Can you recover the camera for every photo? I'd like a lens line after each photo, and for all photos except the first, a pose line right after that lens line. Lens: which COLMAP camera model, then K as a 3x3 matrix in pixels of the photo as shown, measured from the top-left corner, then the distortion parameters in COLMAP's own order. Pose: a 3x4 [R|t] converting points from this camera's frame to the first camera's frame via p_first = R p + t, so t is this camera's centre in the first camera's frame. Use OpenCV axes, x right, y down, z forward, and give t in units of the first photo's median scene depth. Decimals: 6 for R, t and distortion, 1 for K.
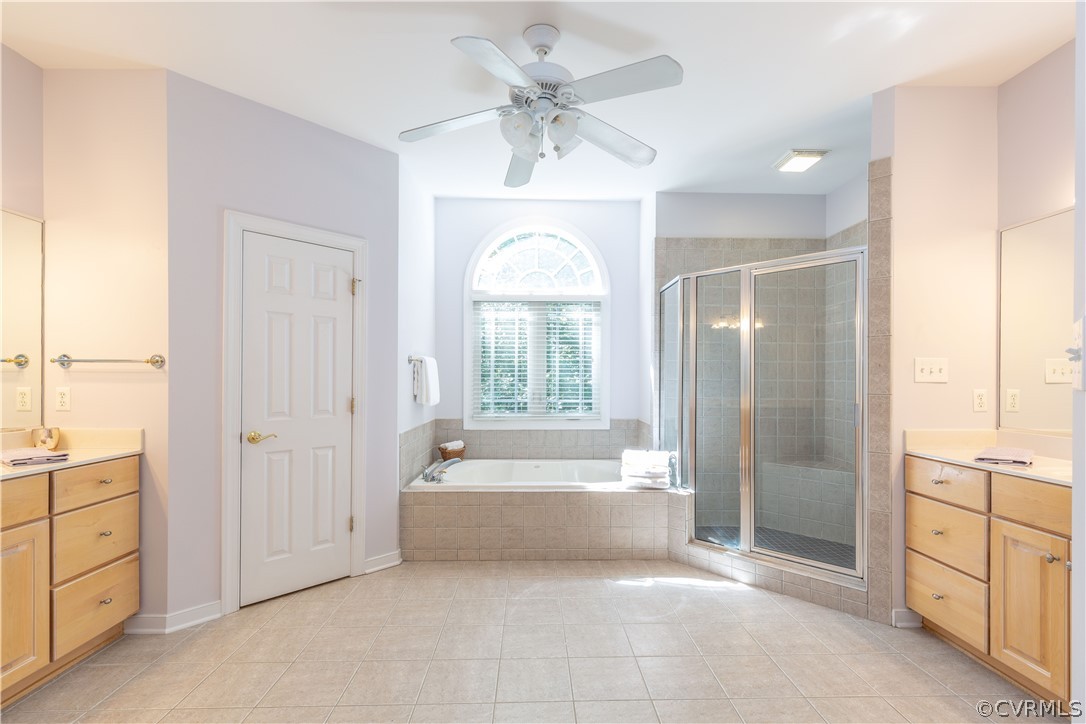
lens RADIAL K [[495.6, 0, 540.8], [0, 495.6, 378.2], [0, 0, 1]] dist [0.005003, -0.000964]
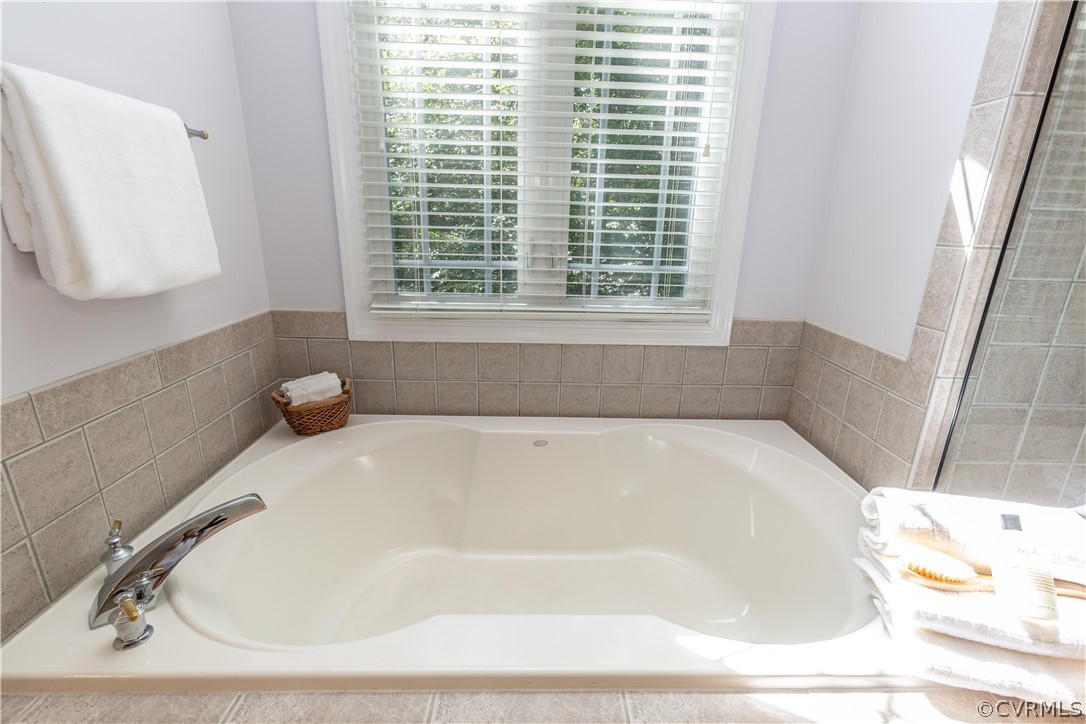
lens RADIAL K [[495.6, 0, 546.7], [0, 495.6, 369.9], [0, 0, 1]] dist [0.005003, -0.000964]
pose [[0.999746, 0.017267, 0.014485, -0.011501], [-0.020707, 0.957459, 0.287825, 0.016380], [-0.008899, -0.288052, 0.957574, 0.835878]]
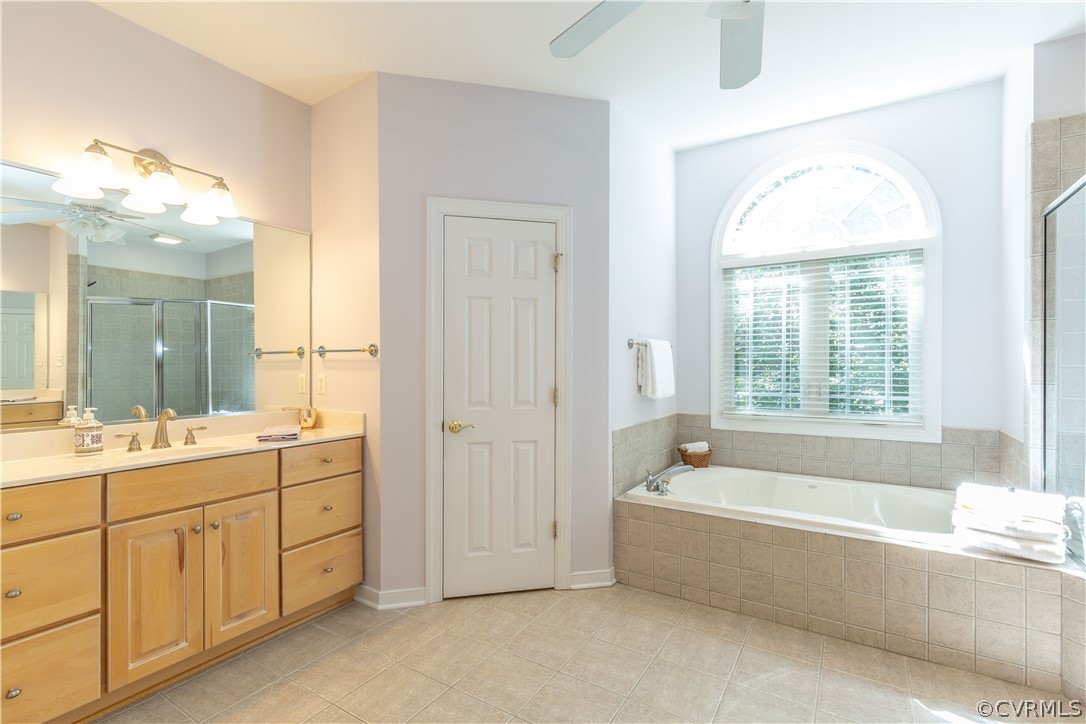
lens RADIAL K [[495.6, 0, 543.2], [0, 495.6, 364.8], [0, 0, 1]] dist [0.005003, -0.000964]
pose [[0.836349, -0.003463, -0.548187, 0.080443], [0.002976, 0.999994, -0.001777, 0.000120], [0.548190, -0.000145, 0.836354, 0.225992]]
